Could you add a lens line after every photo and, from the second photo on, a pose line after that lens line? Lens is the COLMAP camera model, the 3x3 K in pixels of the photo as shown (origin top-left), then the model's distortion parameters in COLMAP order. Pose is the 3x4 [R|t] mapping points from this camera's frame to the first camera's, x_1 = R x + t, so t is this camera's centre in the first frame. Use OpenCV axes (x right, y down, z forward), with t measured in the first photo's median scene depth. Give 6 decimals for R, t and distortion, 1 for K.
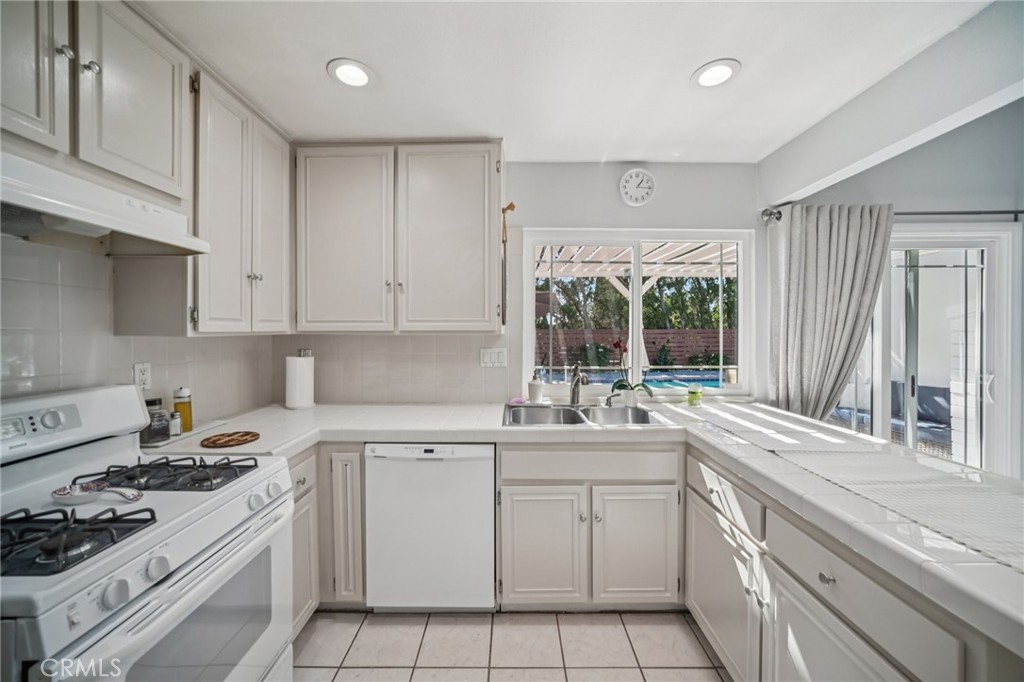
lens RADIAL K [[387.9, 0, 511.6], [0, 387.9, 334.3], [0, 0, 1]] dist [-0.020554, 0.008449]
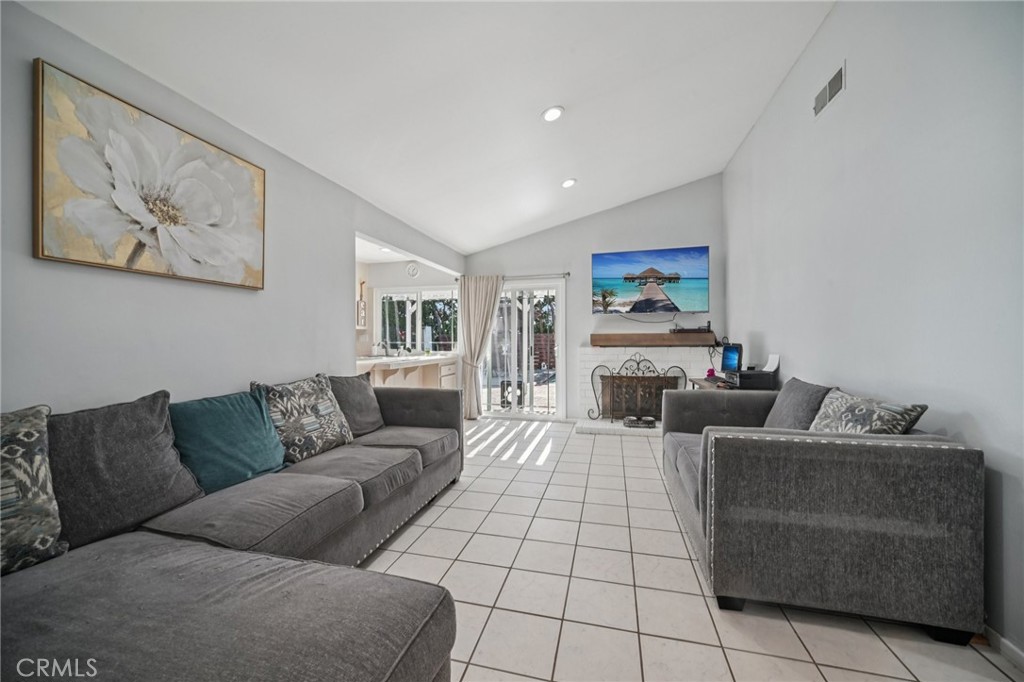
lens RADIAL K [[387.9, 0, 511.6], [0, 387.9, 334.3], [0, 0, 1]] dist [-0.020554, 0.008449]
pose [[0.966145, -0.007007, -0.257905, 1.873249], [0.001850, 0.999794, -0.020232, 0.101506], [0.257994, 0.019069, 0.965958, -1.487659]]
